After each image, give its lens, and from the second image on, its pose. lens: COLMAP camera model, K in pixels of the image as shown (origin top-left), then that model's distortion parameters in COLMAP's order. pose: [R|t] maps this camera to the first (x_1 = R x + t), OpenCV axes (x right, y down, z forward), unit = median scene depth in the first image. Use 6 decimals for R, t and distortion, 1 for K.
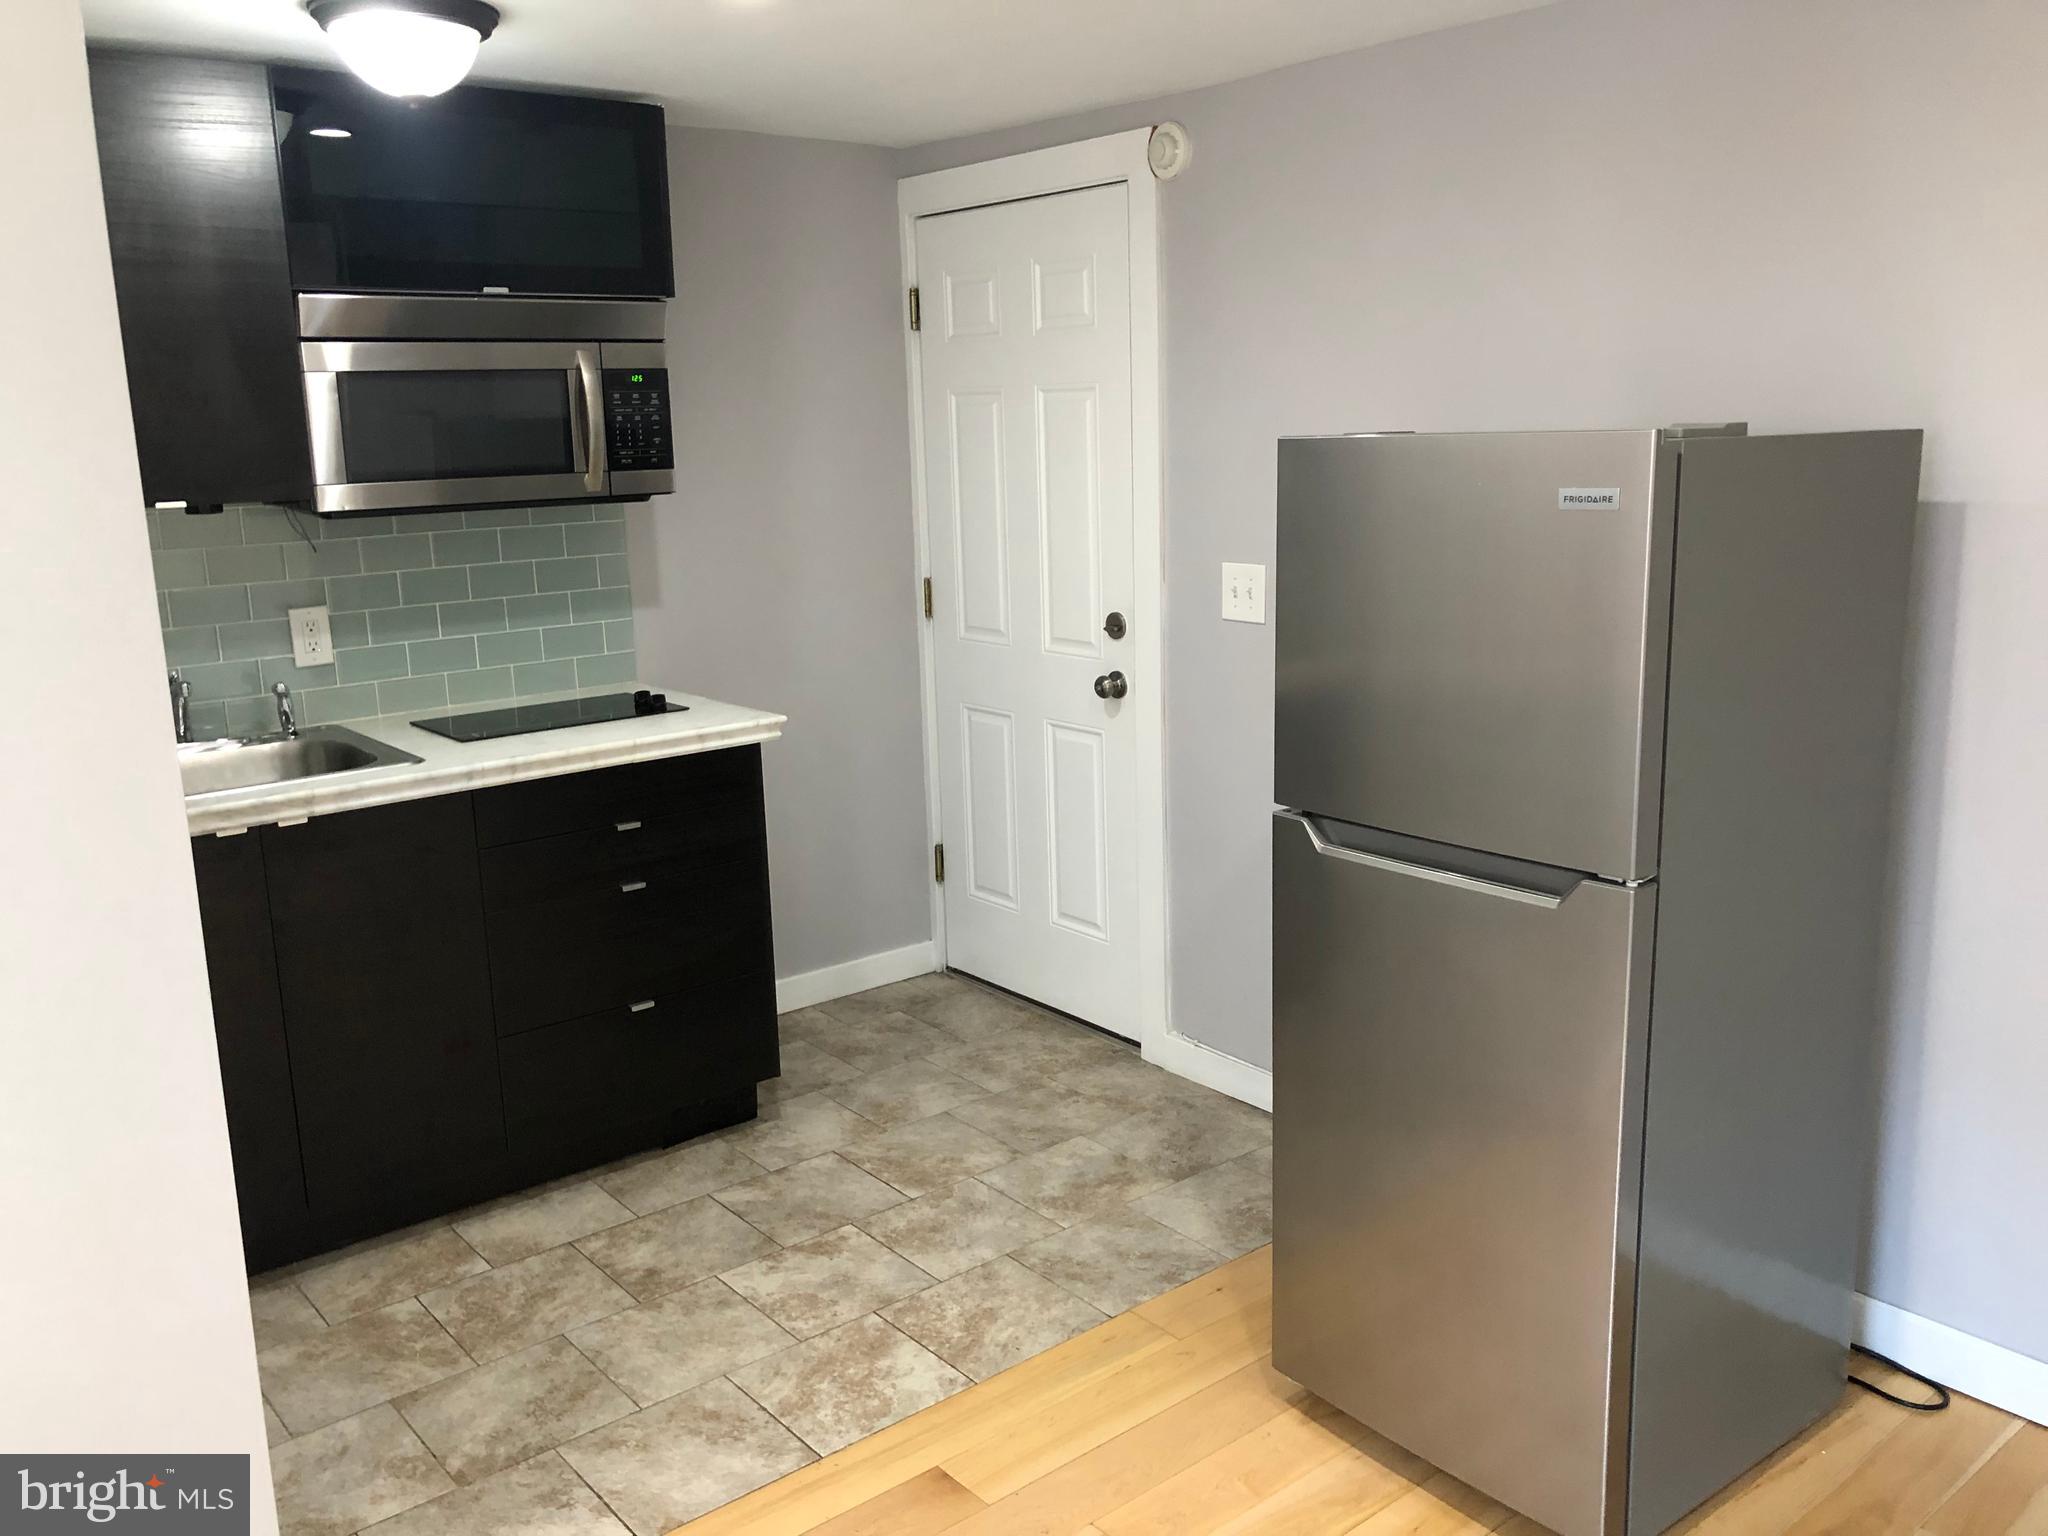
lens RADIAL K [[1702.3, 0, 1025.8], [0, 1702.3, 745.8], [0, 0, 1]] dist [0.080474, -0.093812]
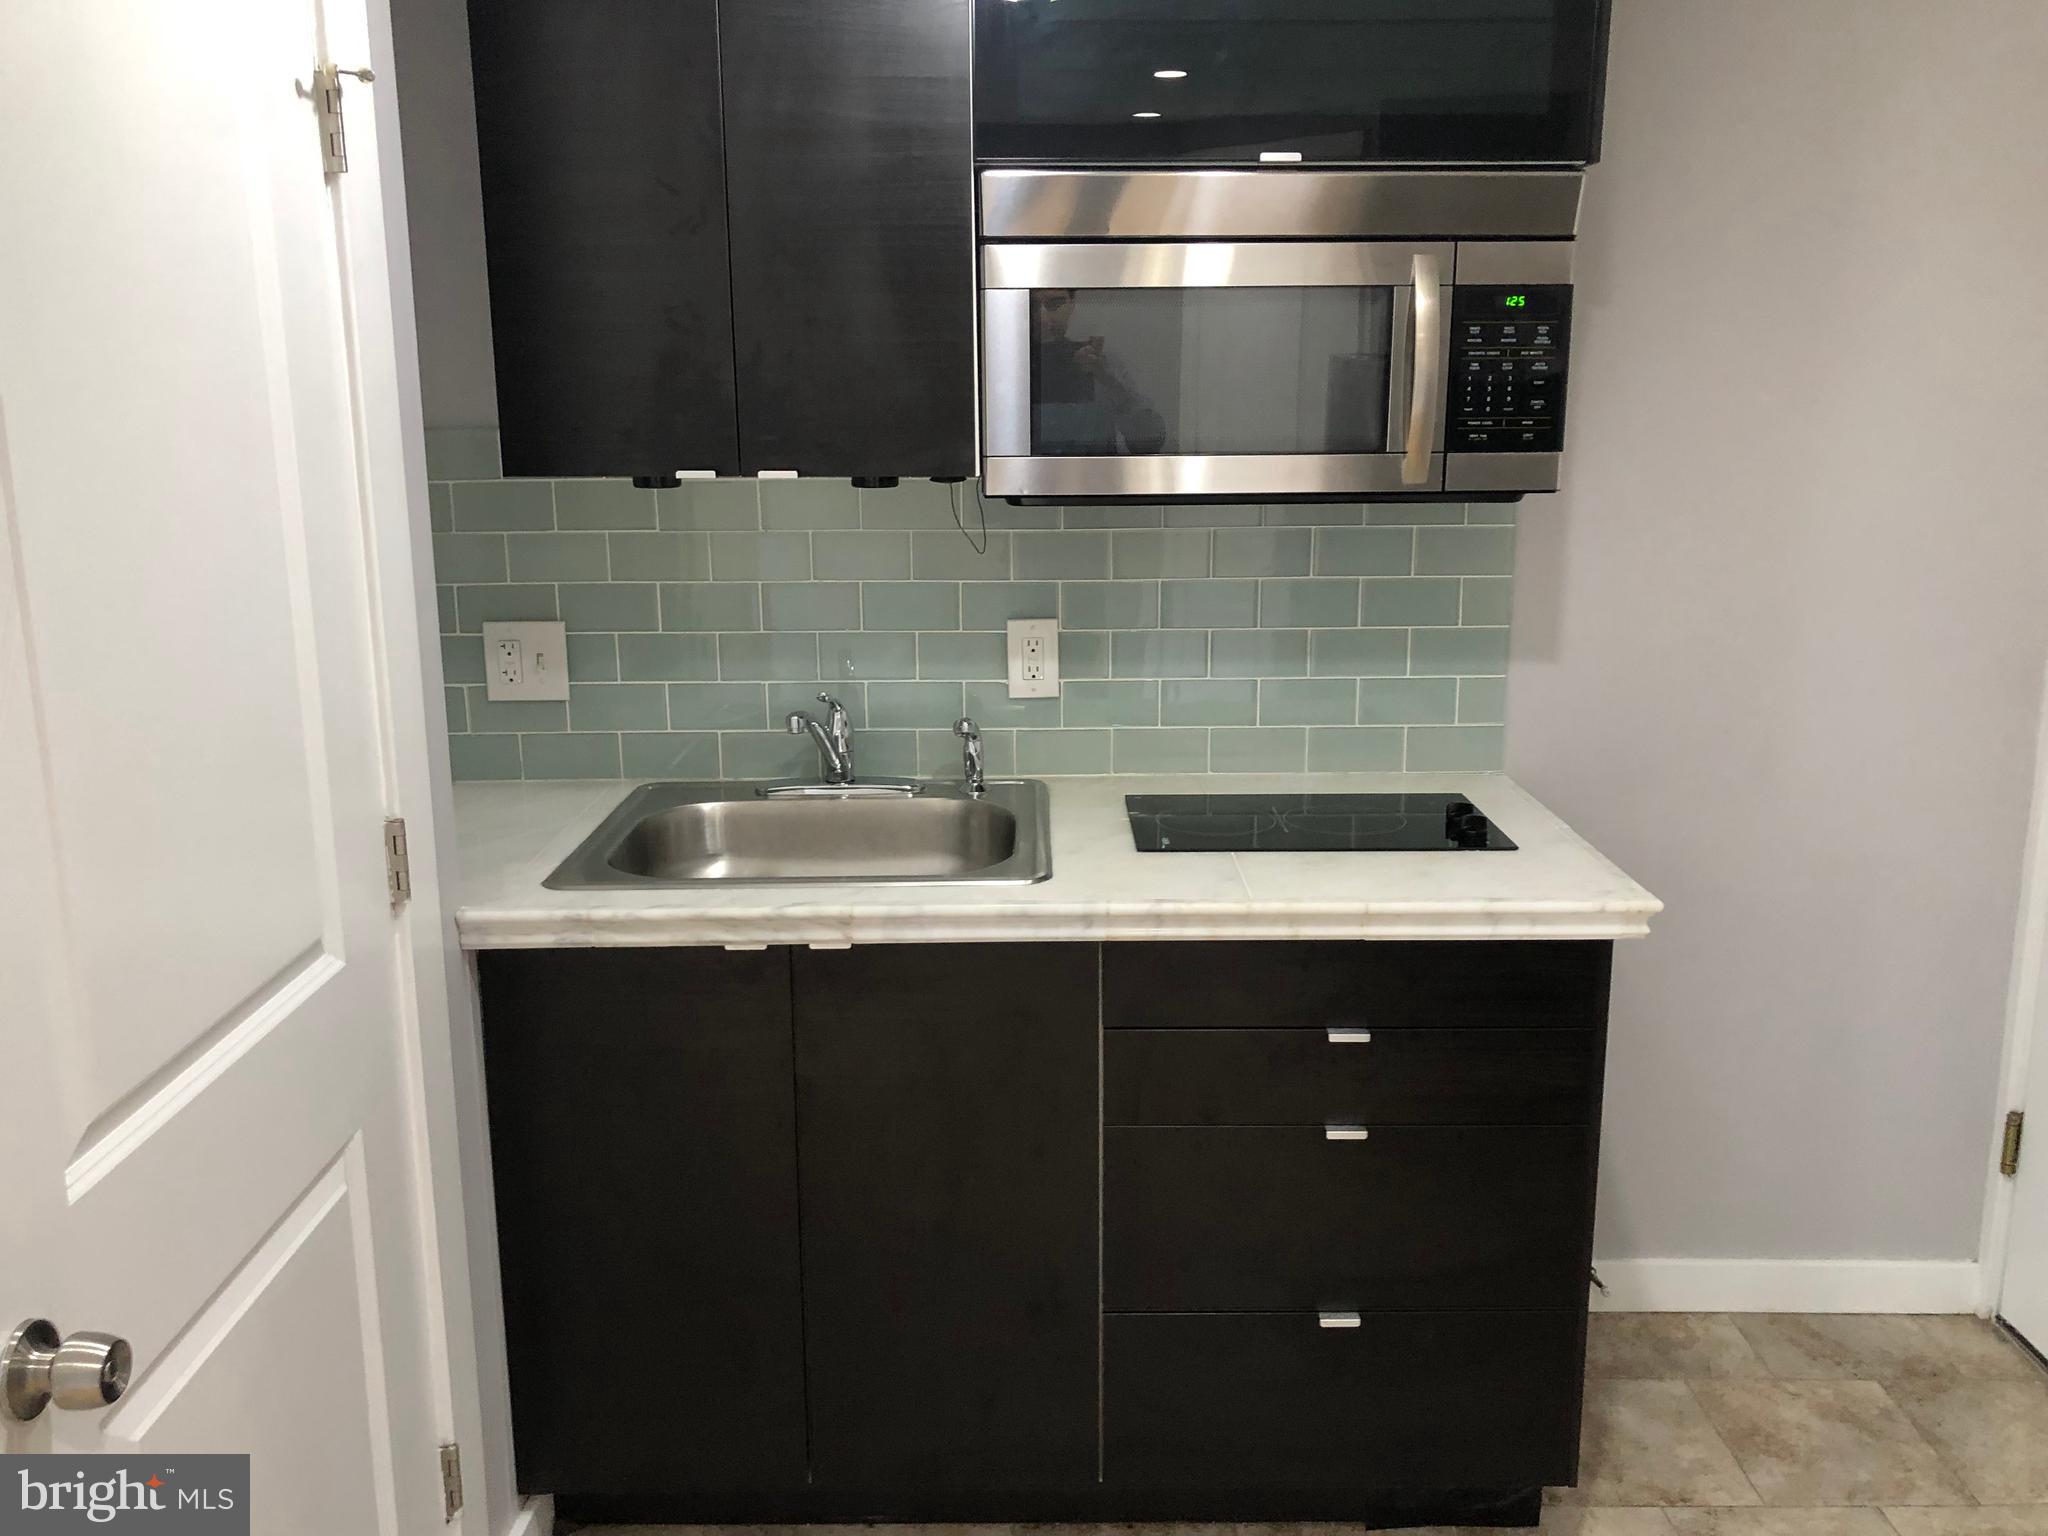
lens RADIAL K [[1702.3, 0, 1025.8], [0, 1702.3, 745.8], [0, 0, 1]] dist [0.080474, -0.093812]
pose [[0.779975, 0.158029, -0.605529, 0.029872], [-0.141900, 0.987050, 0.074817, -0.080022], [0.609510, 0.027569, 0.792298, 0.417304]]
